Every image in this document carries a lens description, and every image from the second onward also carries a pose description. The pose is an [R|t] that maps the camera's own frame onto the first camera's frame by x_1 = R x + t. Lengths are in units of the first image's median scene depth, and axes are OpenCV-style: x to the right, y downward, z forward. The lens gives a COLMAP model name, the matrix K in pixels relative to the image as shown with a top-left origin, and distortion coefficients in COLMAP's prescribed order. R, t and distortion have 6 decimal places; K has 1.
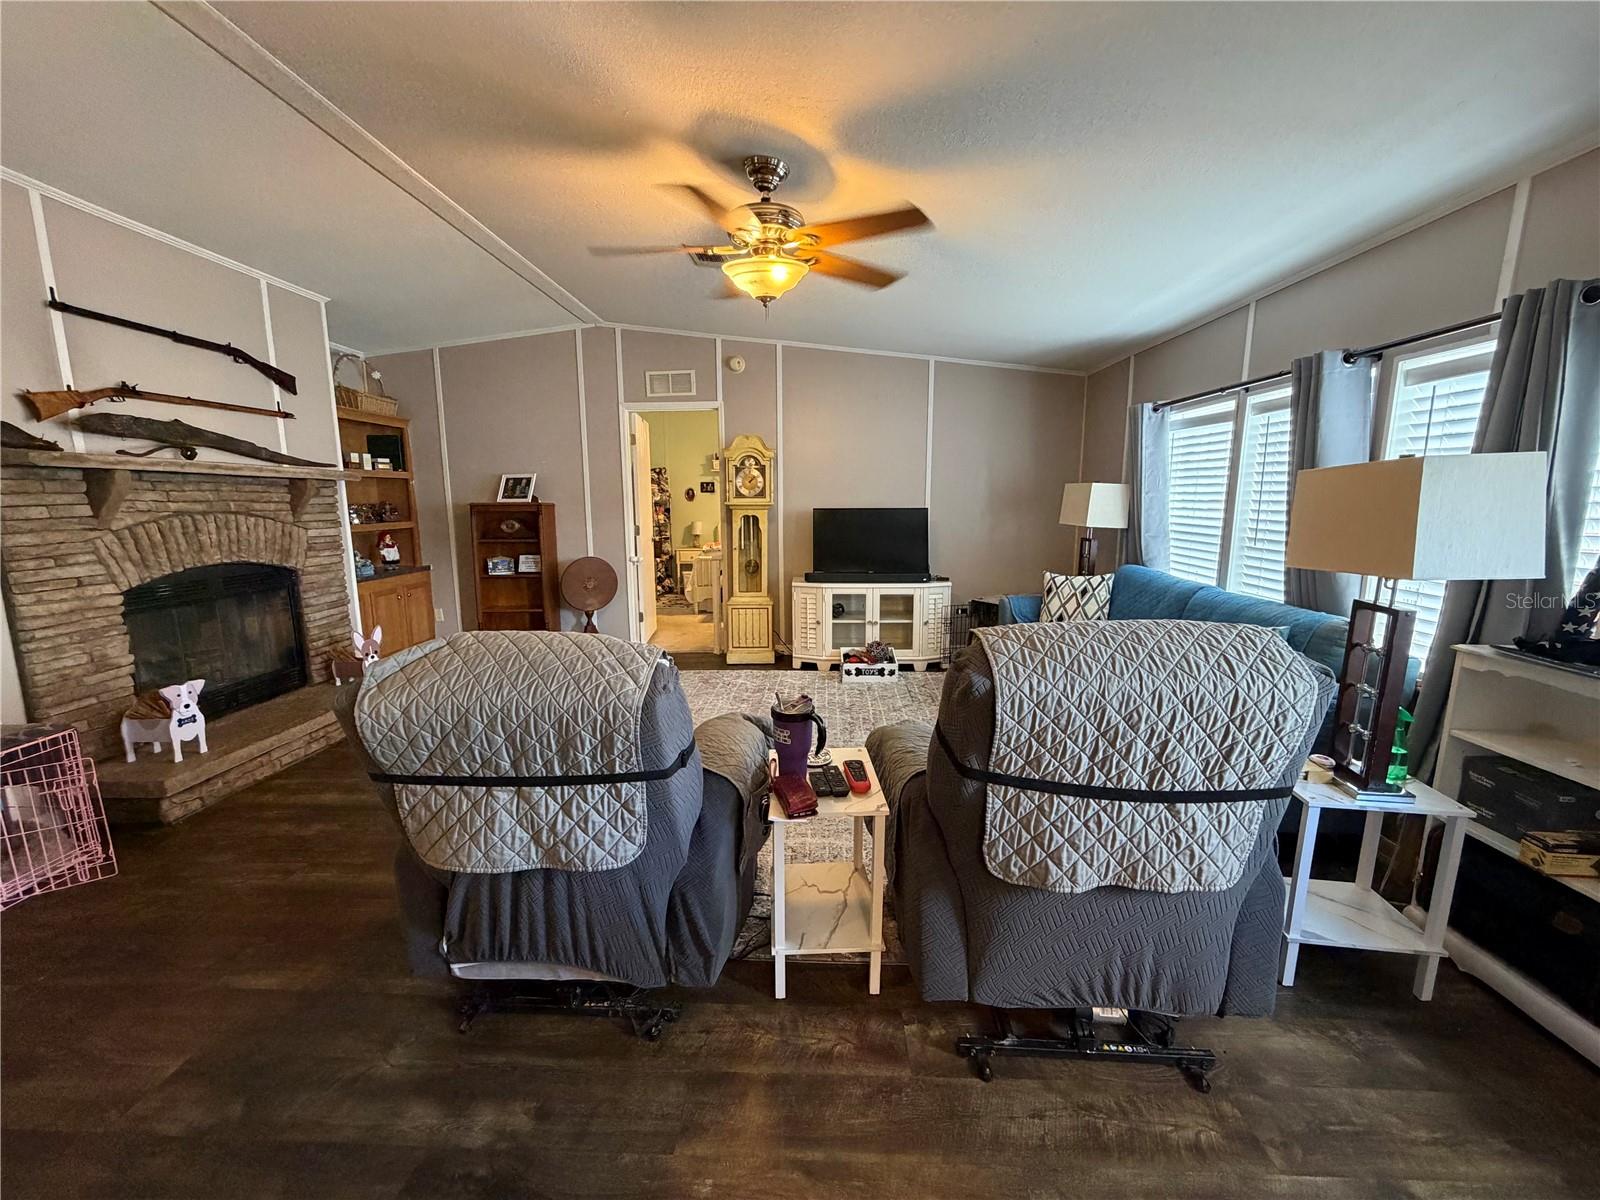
lens RADIAL K [[637.4, 0, 799.8], [0, 637.4, 607.6], [0, 0, 1]] dist [0.002807, -0.000159]
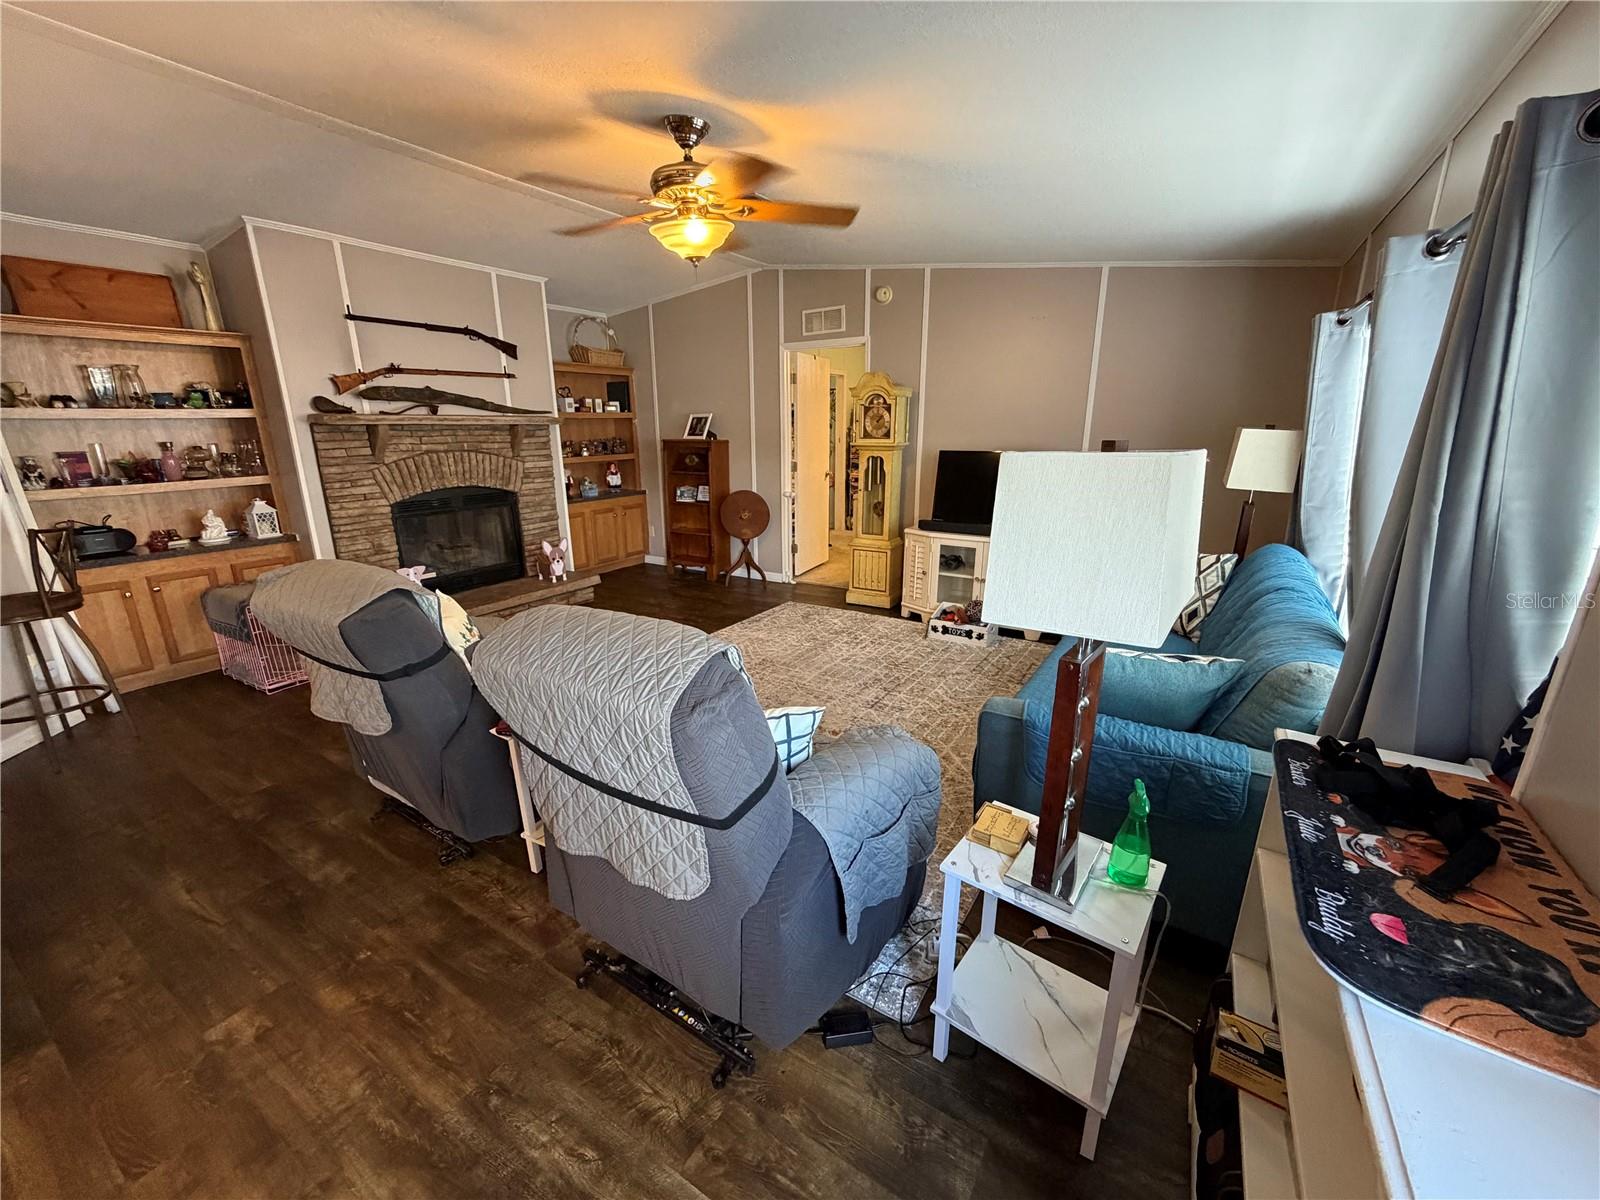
lens RADIAL K [[637.4, 0, 799.8], [0, 637.4, 607.6], [0, 0, 1]] dist [0.002807, -0.000159]
pose [[0.866024, 0.140196, -0.479946, 0.424739], [-0.082835, 0.986850, 0.138797, -0.054353], [0.493094, -0.080445, 0.866249, 0.092836]]
